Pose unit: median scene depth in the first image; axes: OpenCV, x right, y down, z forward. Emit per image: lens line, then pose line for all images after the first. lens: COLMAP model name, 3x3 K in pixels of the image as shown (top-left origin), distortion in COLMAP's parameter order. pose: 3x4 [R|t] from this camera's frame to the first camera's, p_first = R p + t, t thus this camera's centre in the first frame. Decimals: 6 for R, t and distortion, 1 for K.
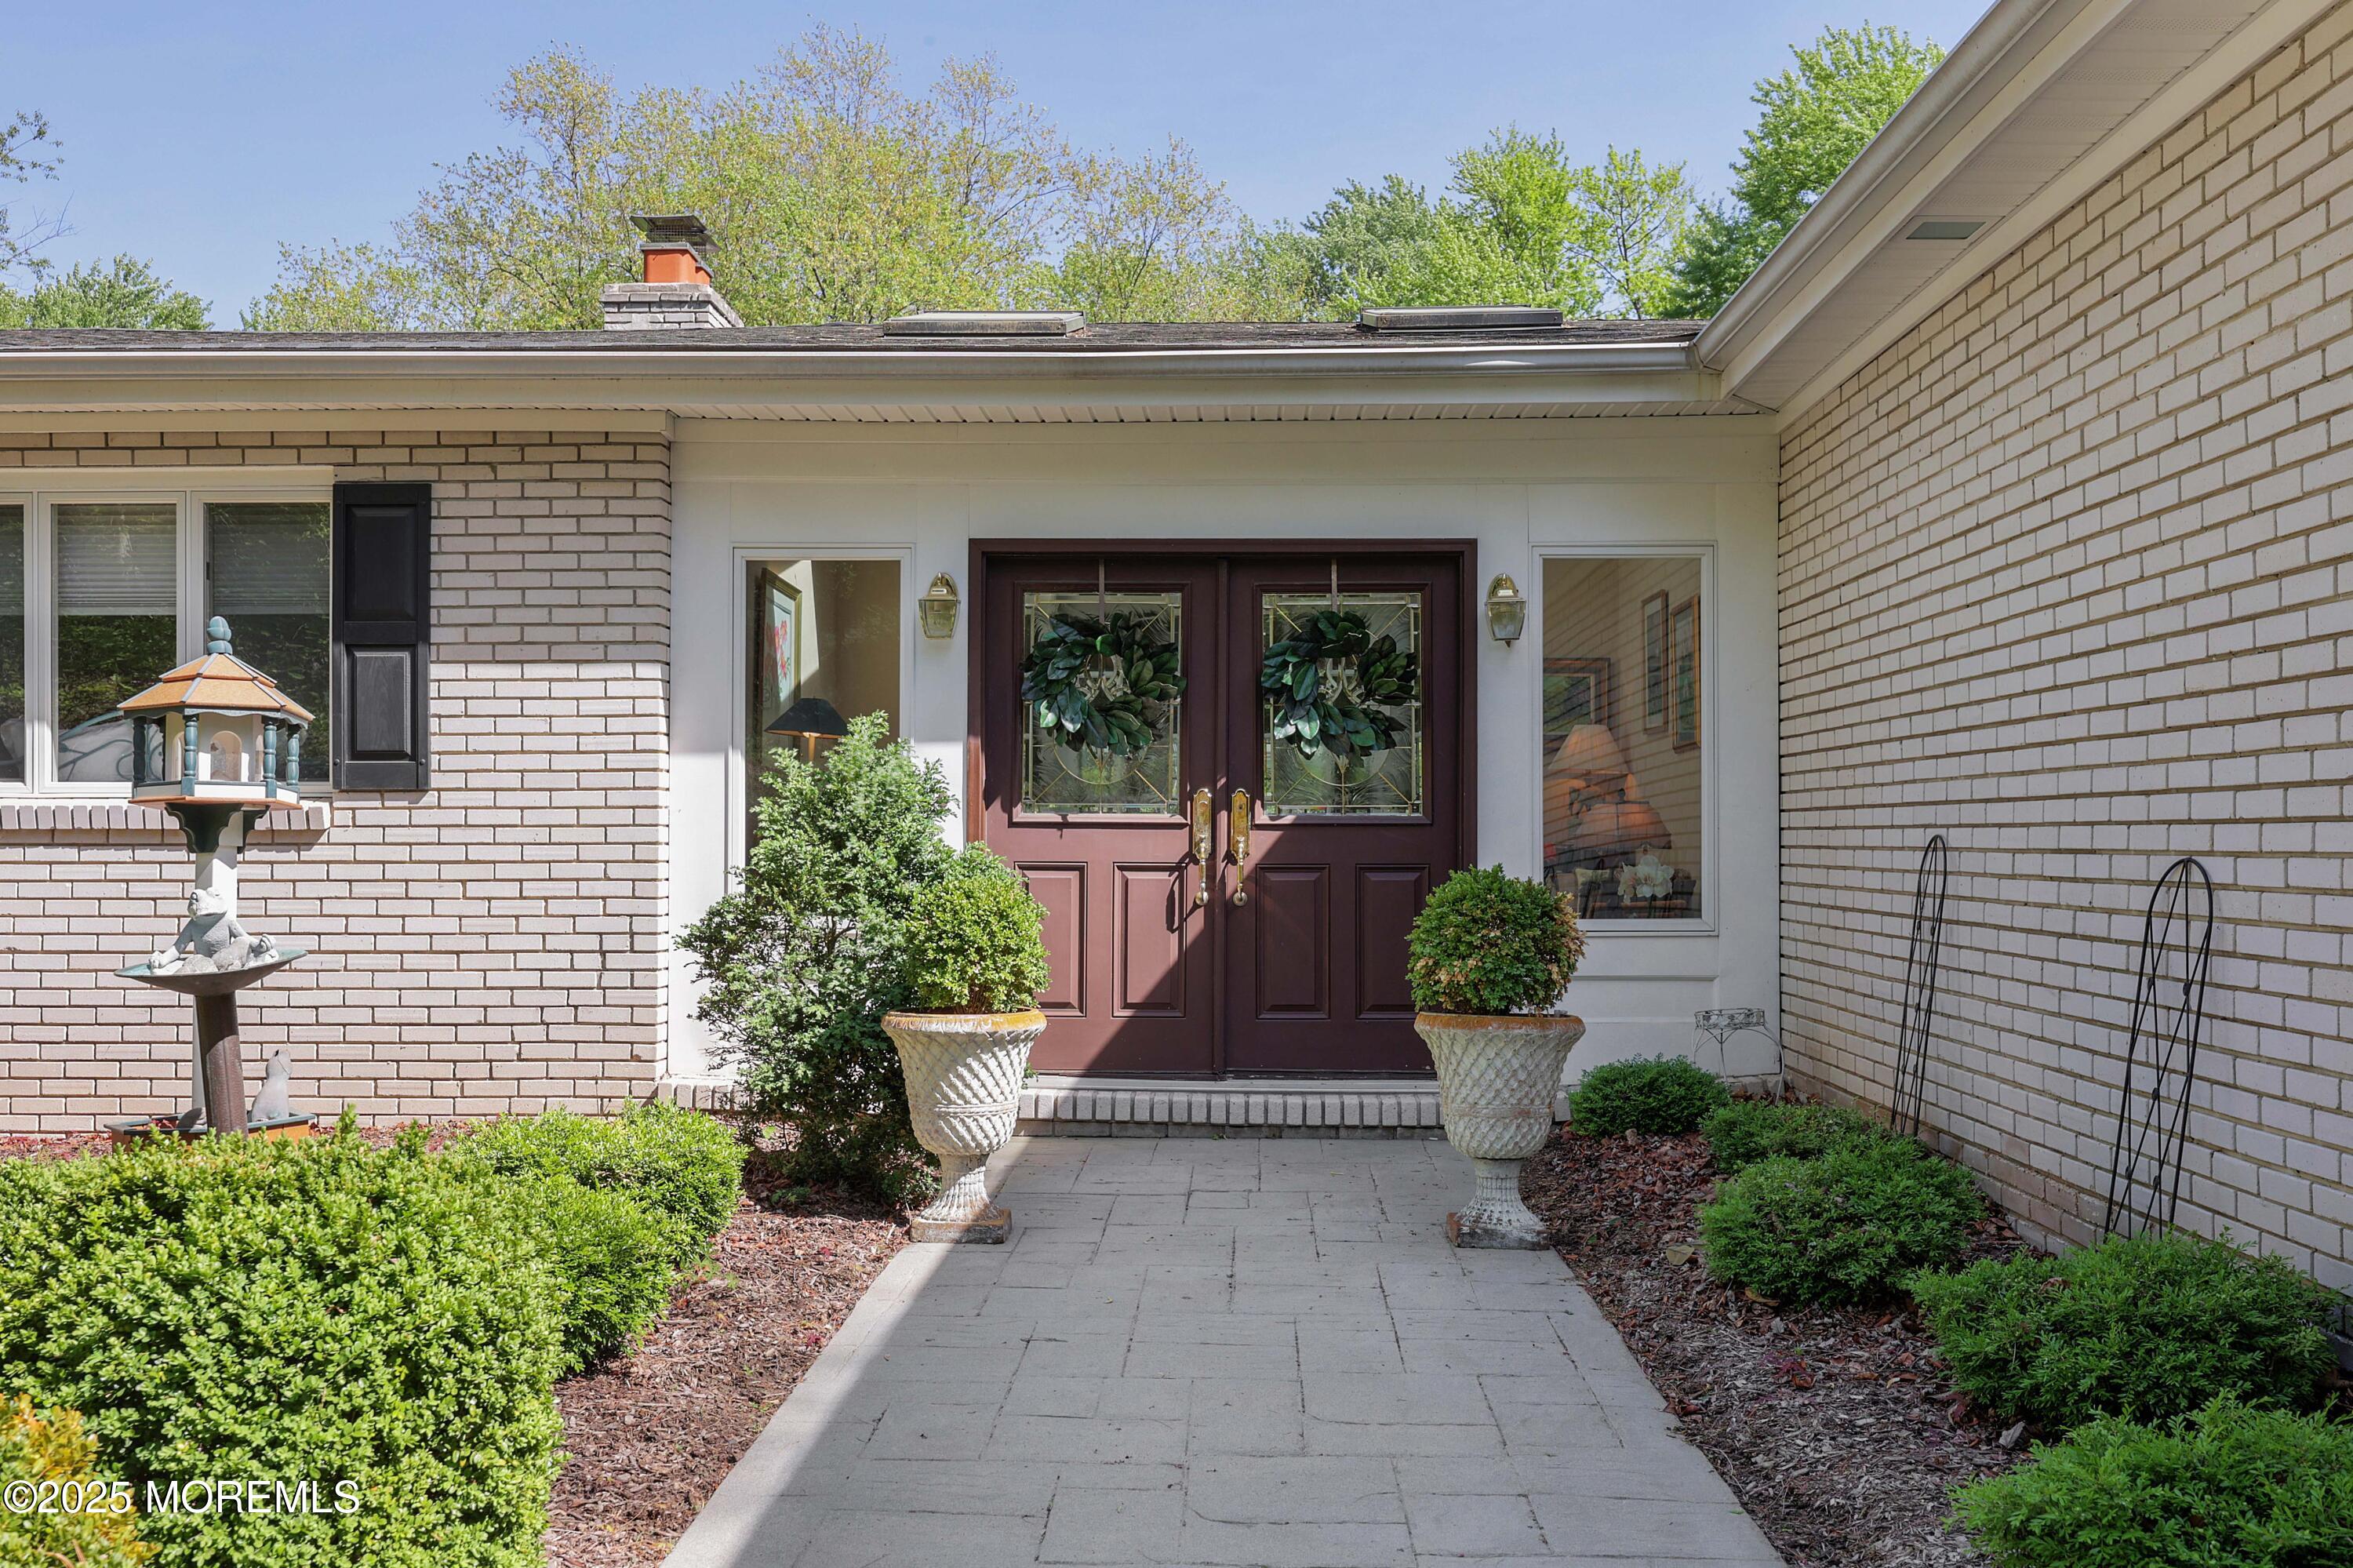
lens RADIAL K [[2174.2, 0, 1177.8], [0, 2174.2, 833.7], [0, 0, 1]] dist [0.002905, 0.000000]
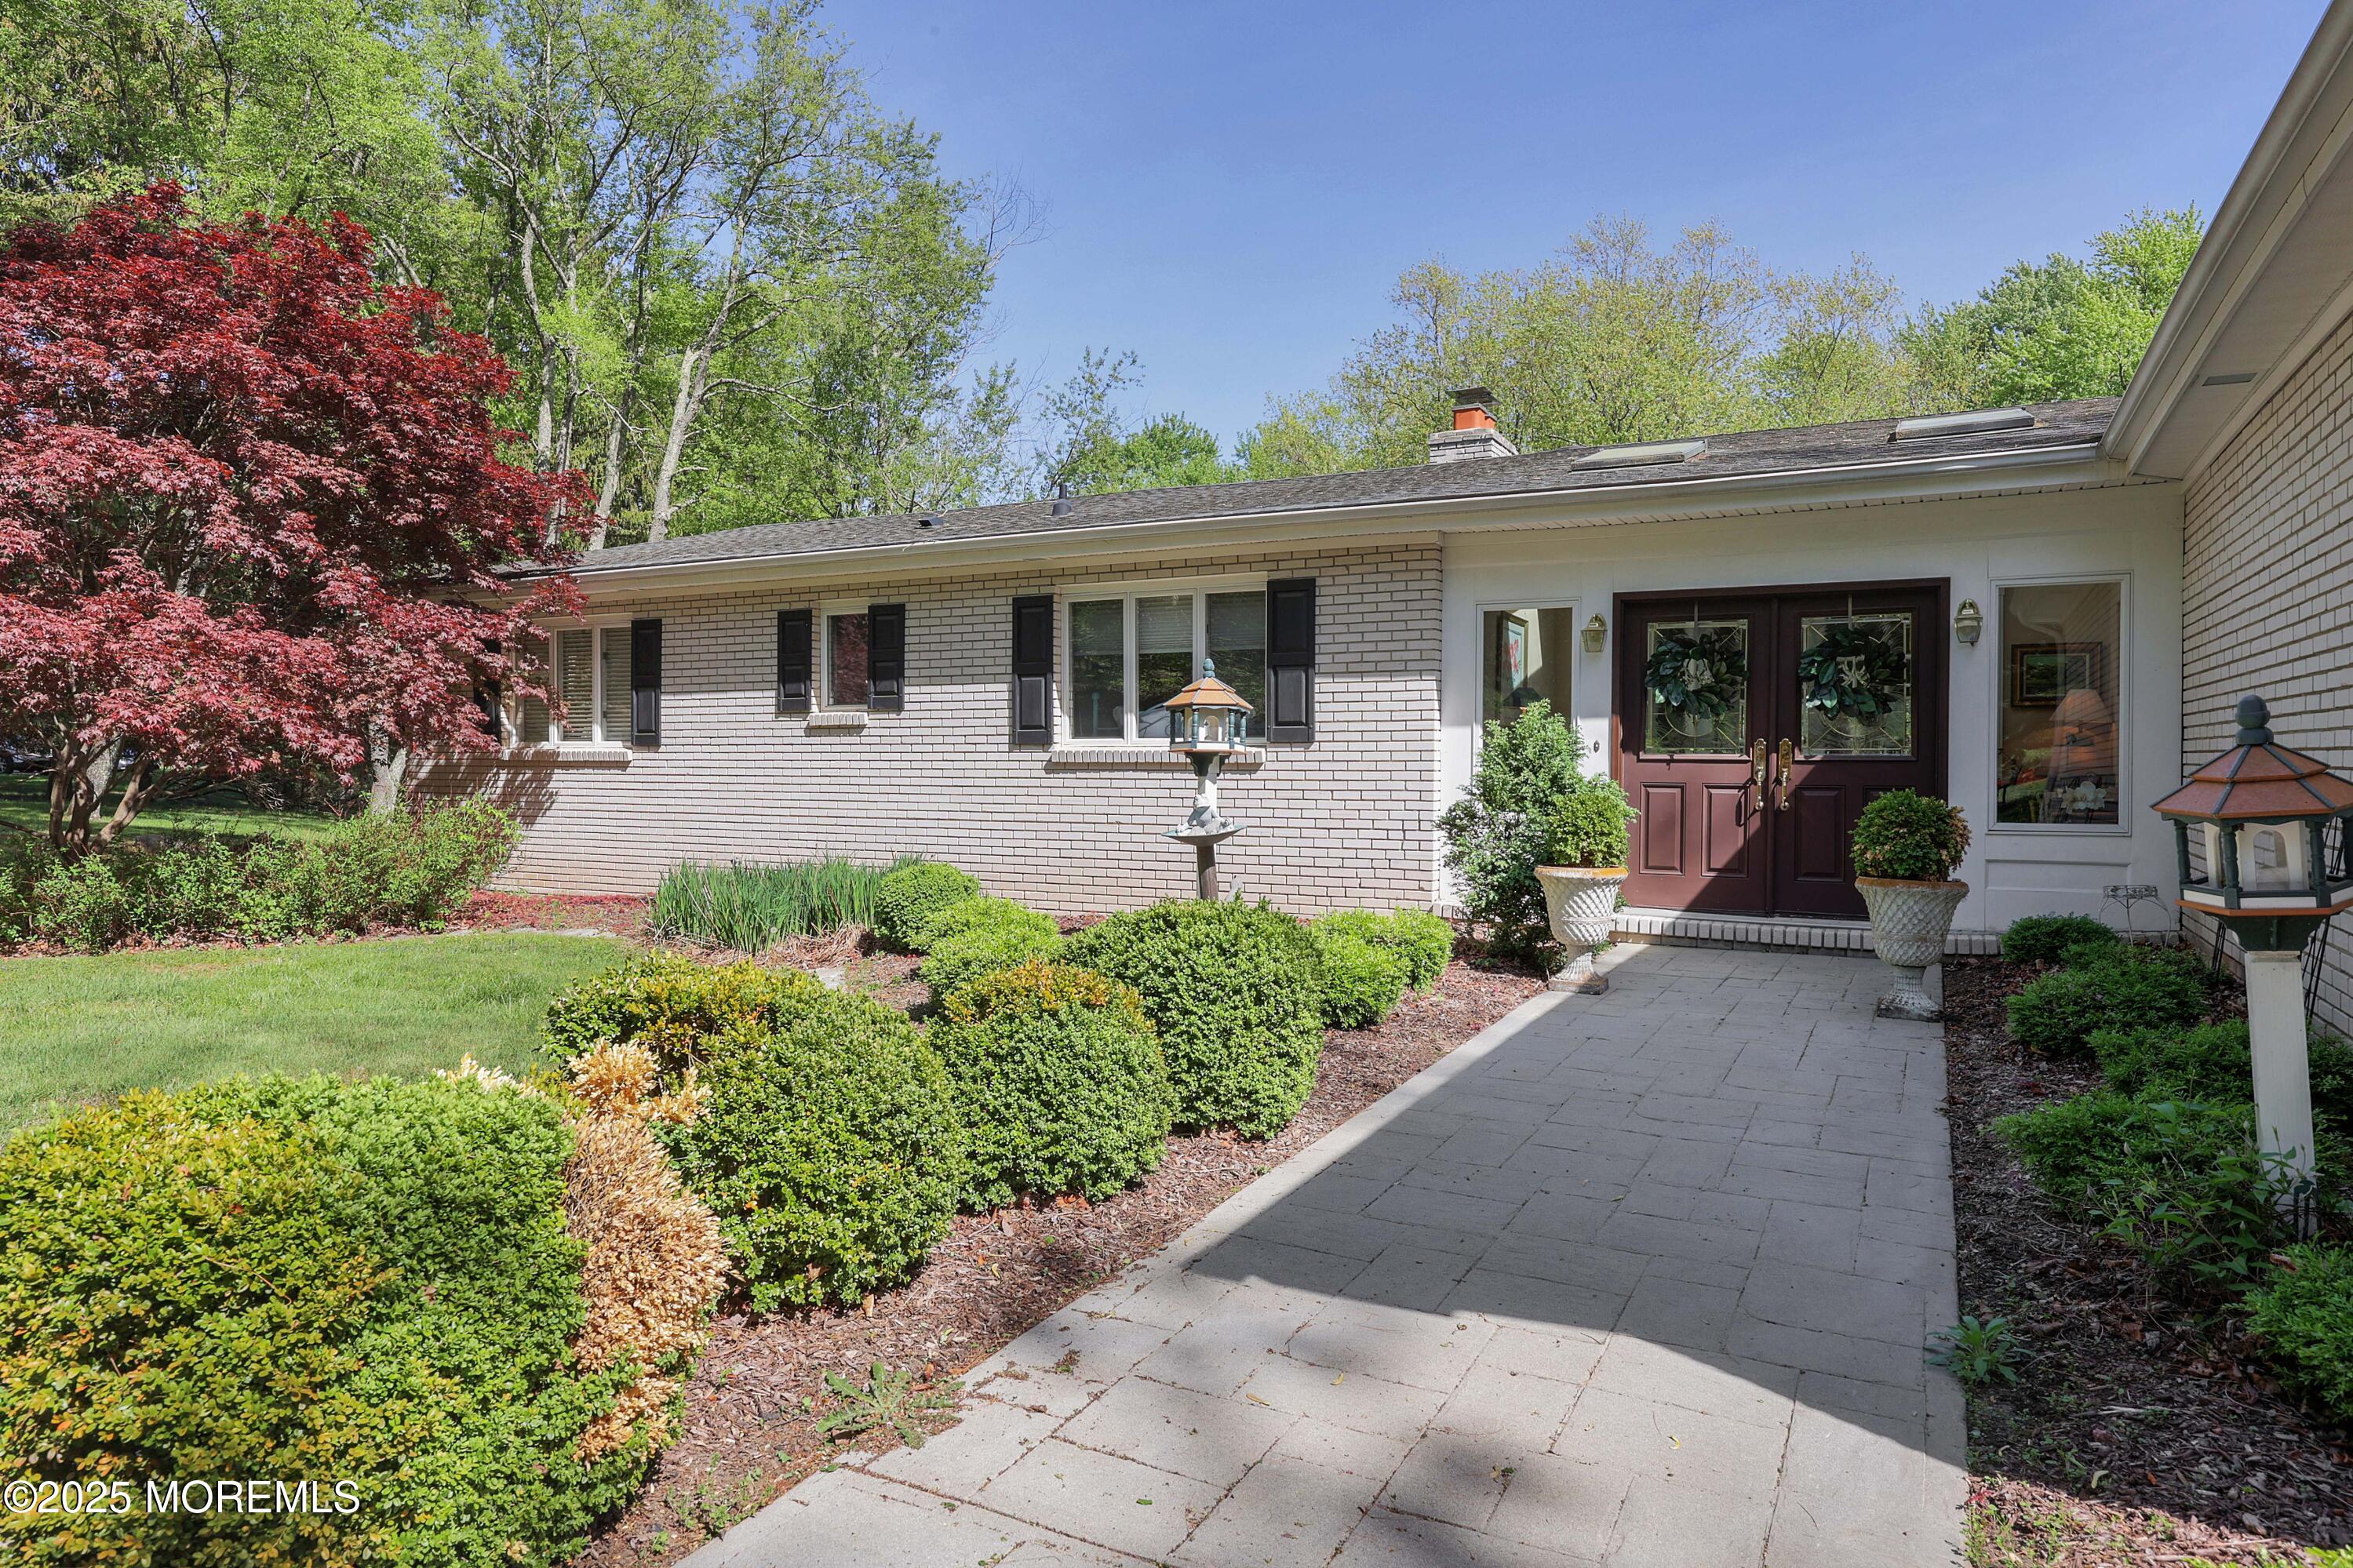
lens RADIAL K [[1445.5, 0, 1169.9], [0, 1445.5, 775.6], [0, 0, 1]] dist [-0.051844, -0.003206]
pose [[0.897194, 0.006927, -0.441583, 0.094294], [-0.000655, 0.999897, 0.014354, -0.008698], [0.441637, -0.012589, 0.897106, -0.172949]]
